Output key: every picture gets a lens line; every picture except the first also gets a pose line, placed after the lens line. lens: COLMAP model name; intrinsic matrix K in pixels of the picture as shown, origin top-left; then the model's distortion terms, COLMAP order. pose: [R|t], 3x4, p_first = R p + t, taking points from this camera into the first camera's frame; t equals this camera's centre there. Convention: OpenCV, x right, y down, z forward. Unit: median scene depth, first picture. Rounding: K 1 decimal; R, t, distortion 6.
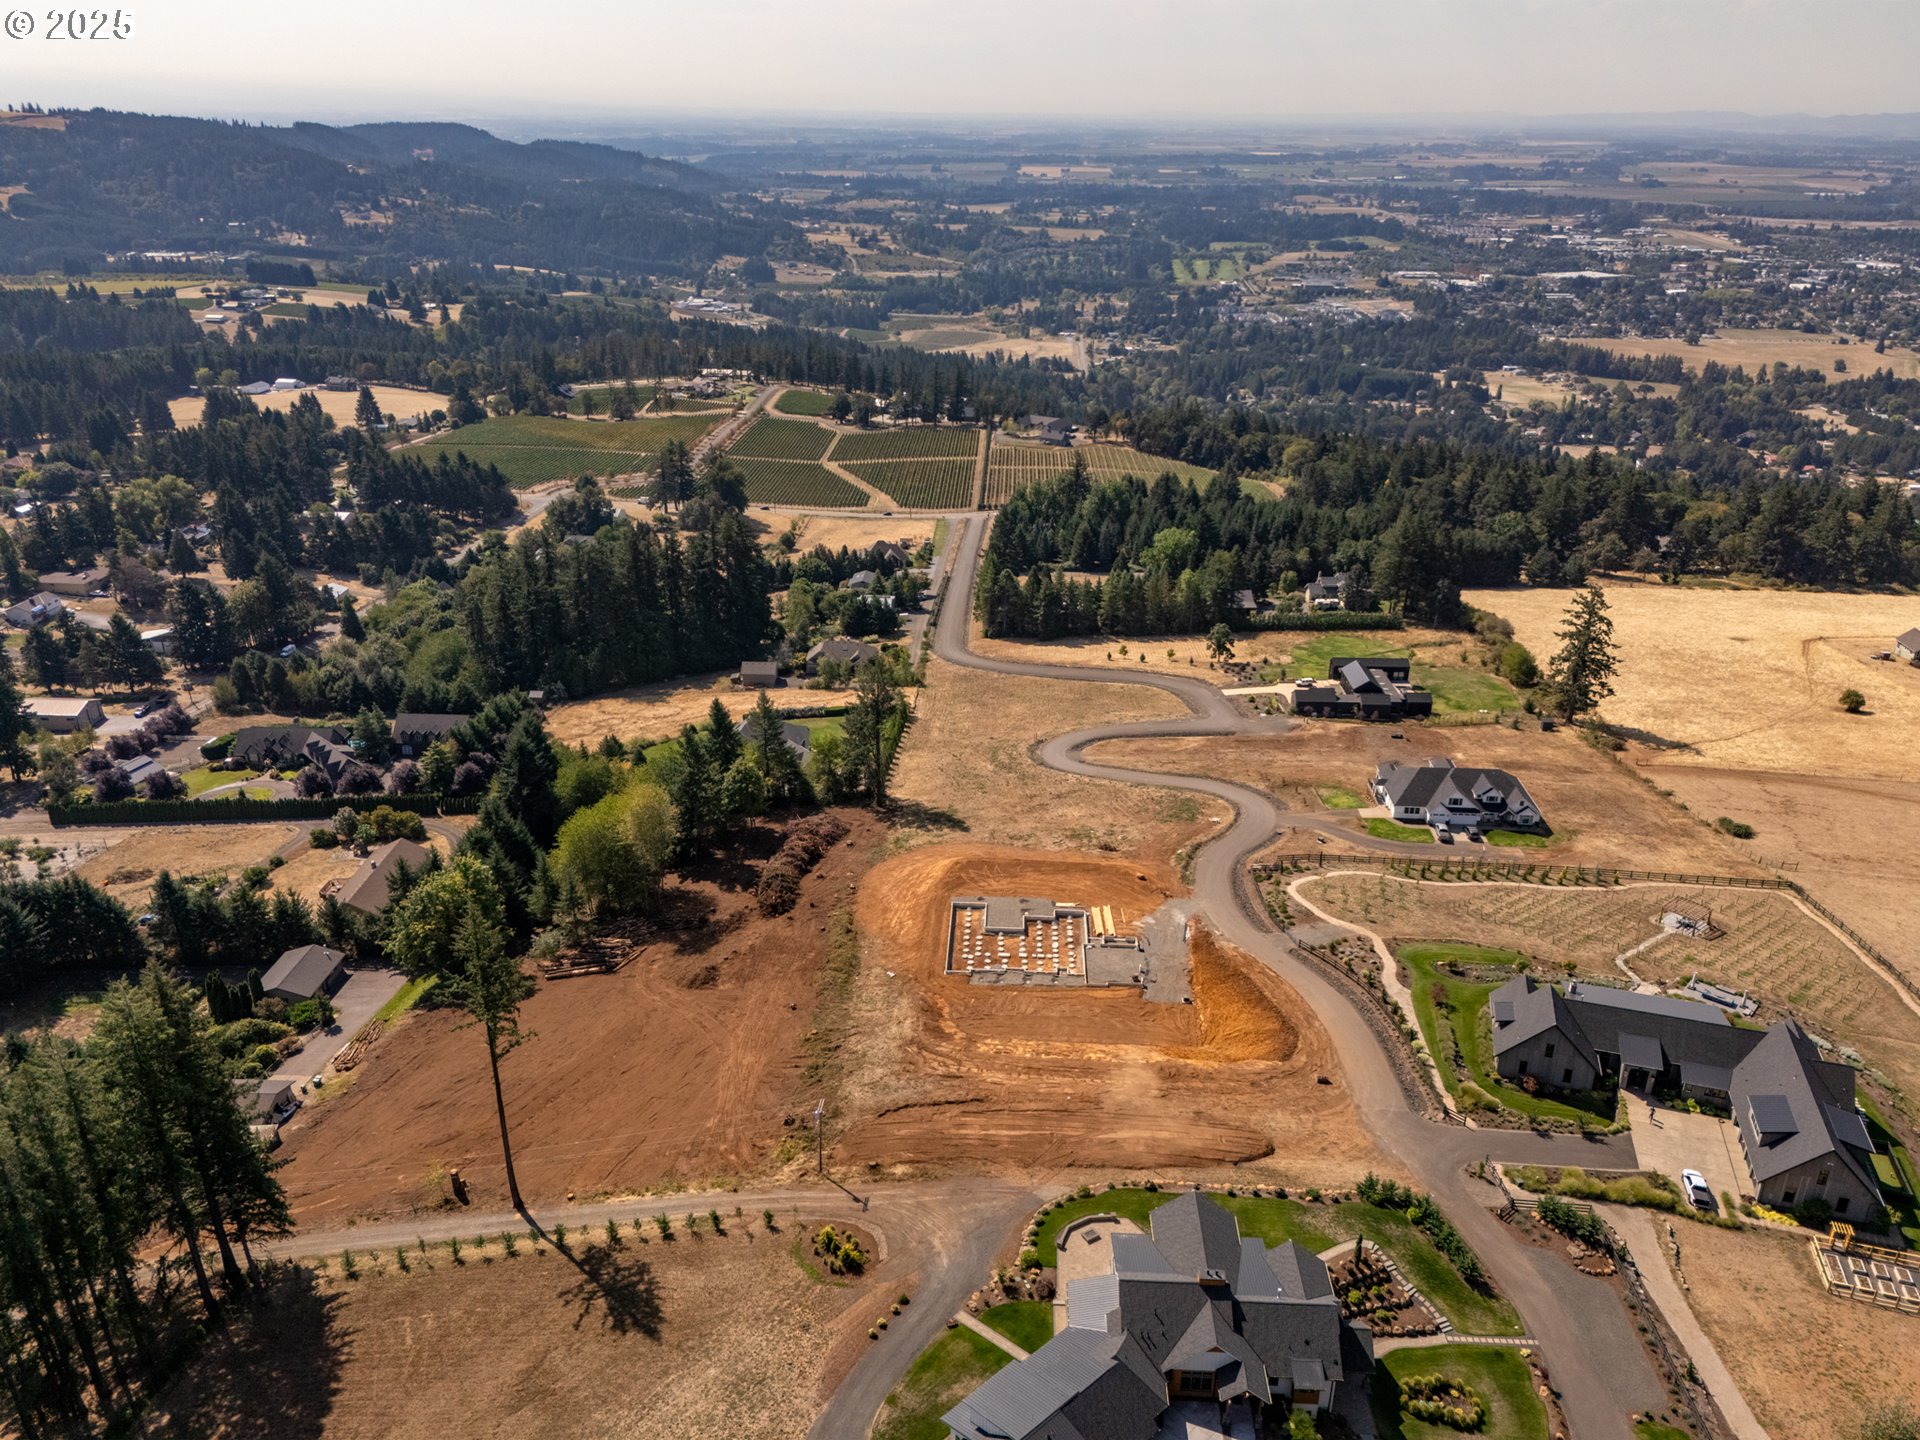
lens RADIAL K [[1409.4, 0, 962.5], [0, 1409.4, 719.8], [0, 0, 1]] dist [0.070114, -0.055272]
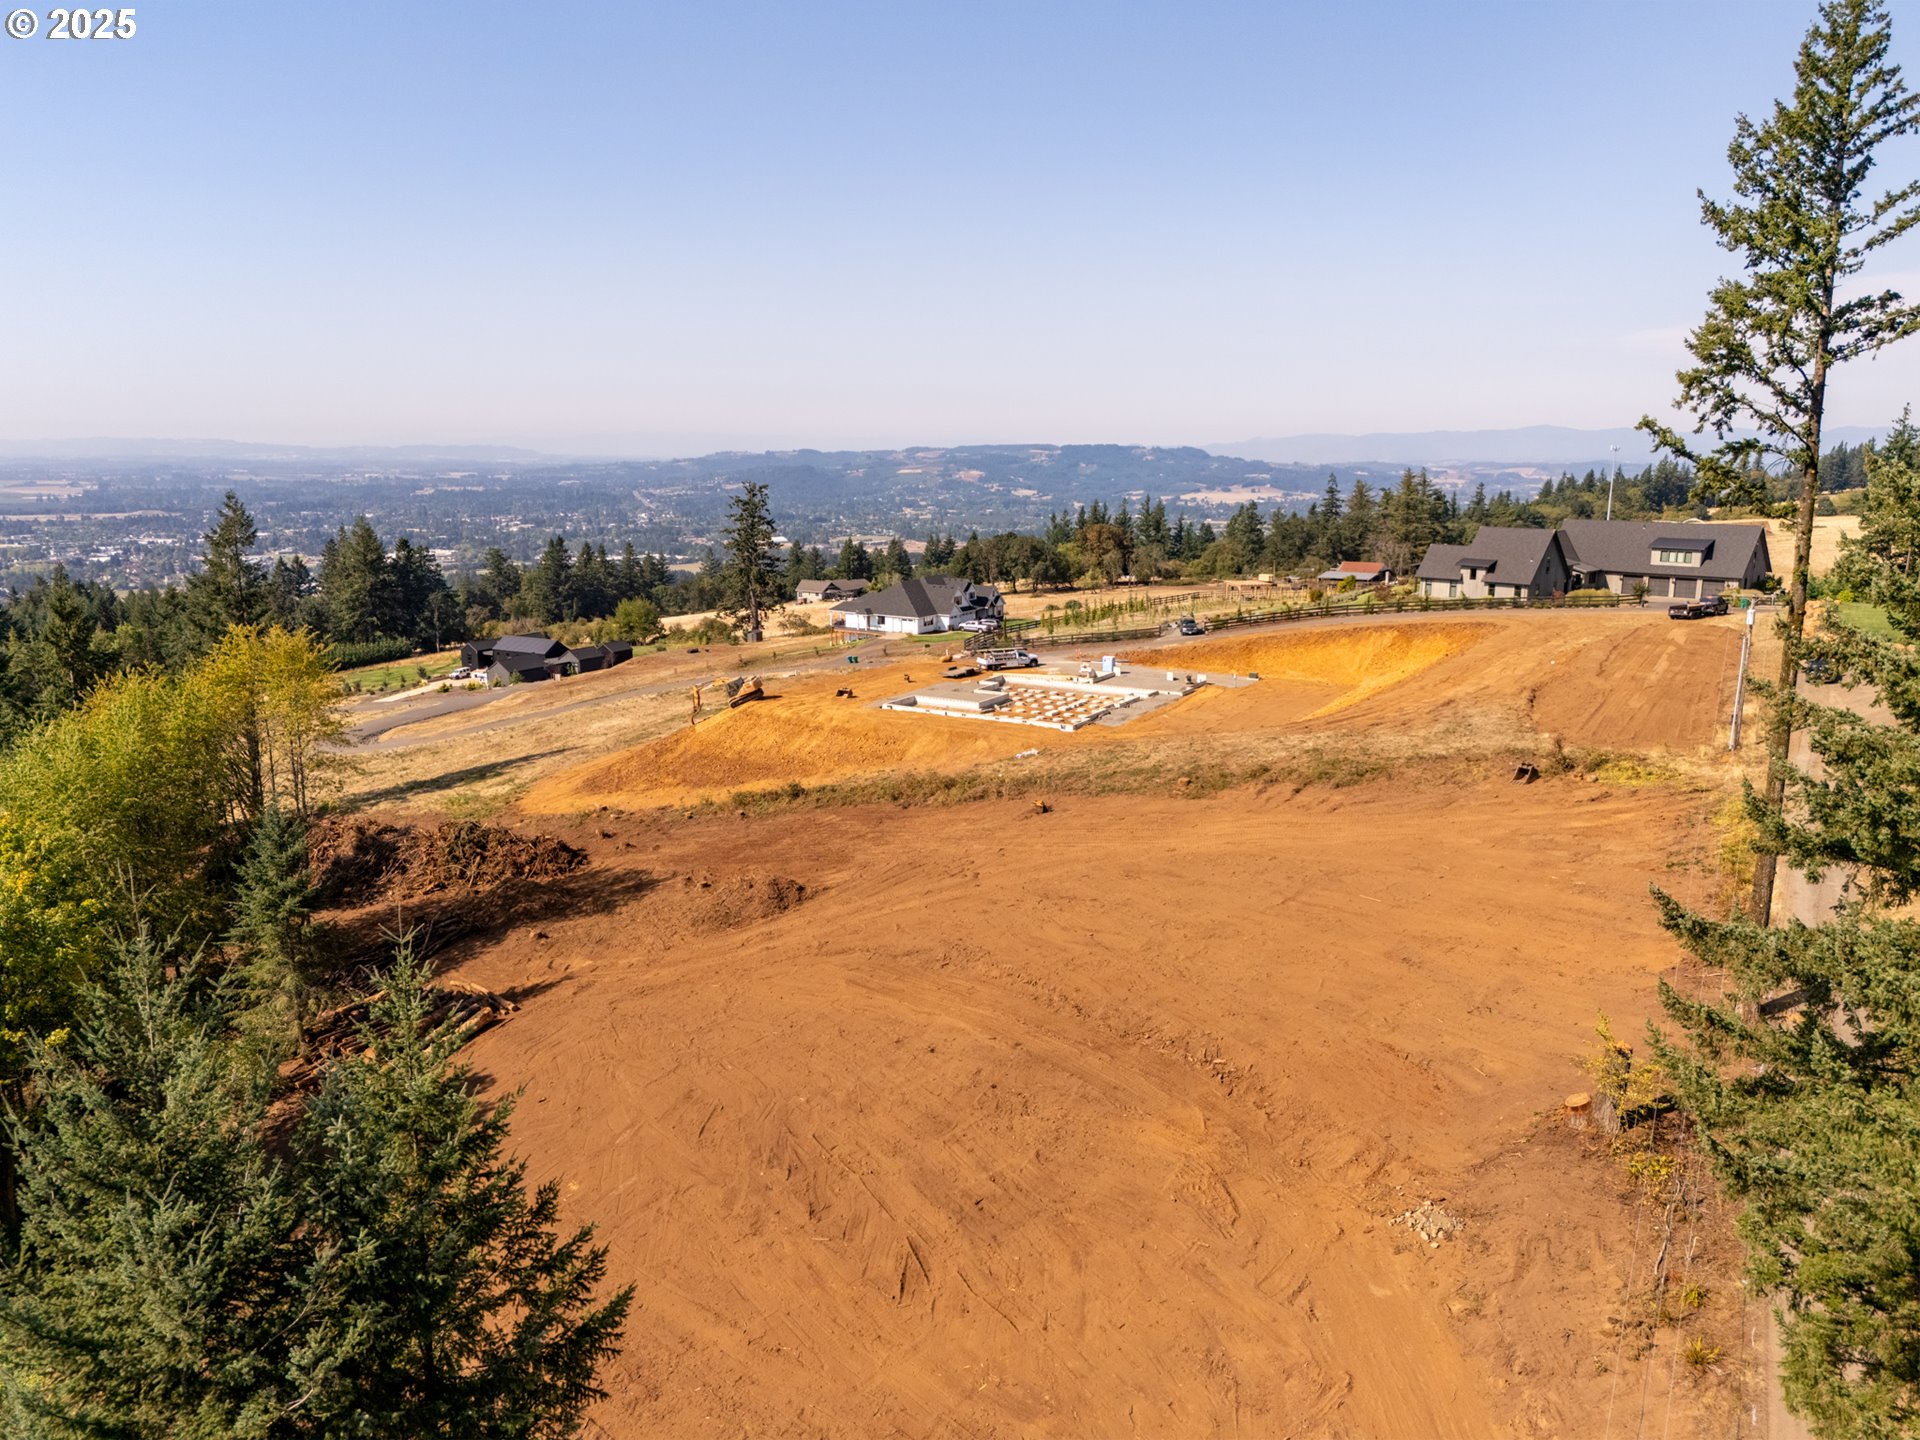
lens RADIAL K [[1415.8, 0, 960.6], [0, 1415.8, 719.6], [0, 0, 1]] dist [0.069062, -0.062668]
pose [[0.460646, -0.178980, 0.869351, -0.038393], [0.353872, 0.935280, 0.005046, 0.011055], [-0.813990, 0.305315, 0.494169, 0.052724]]
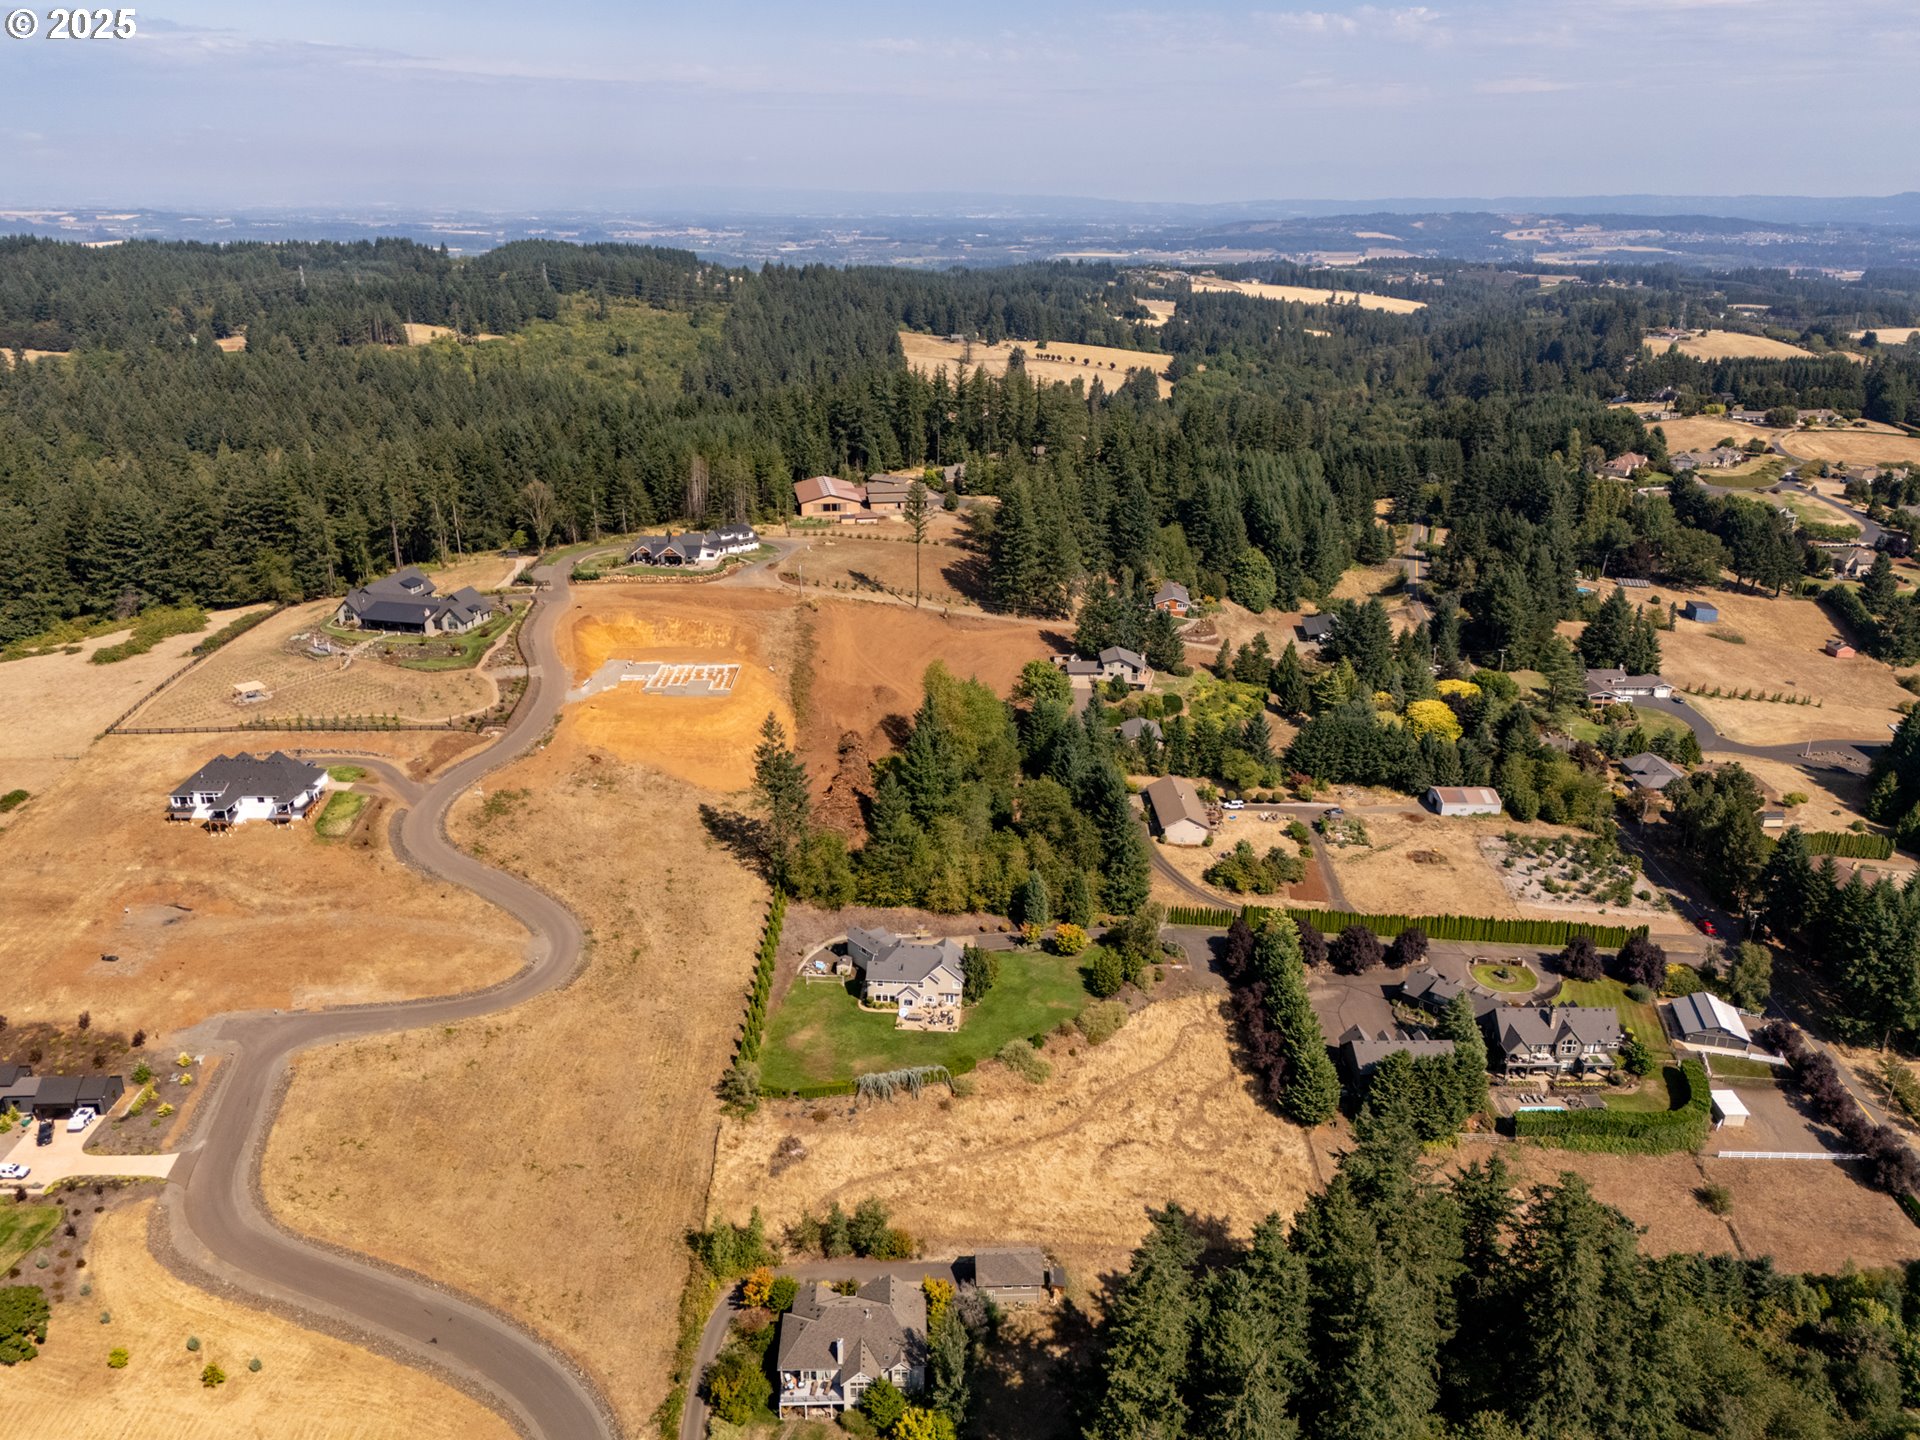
lens RADIAL K [[1409.4, 0, 962.5], [0, 1409.4, 719.8], [0, 0, 1]] dist [0.070114, -0.055272]
pose [[-0.998129, 0.002190, -0.061102, -0.012959], [-0.040654, 0.722658, 0.690009, -0.071802], [0.045667, 0.691202, -0.721217, 0.166069]]
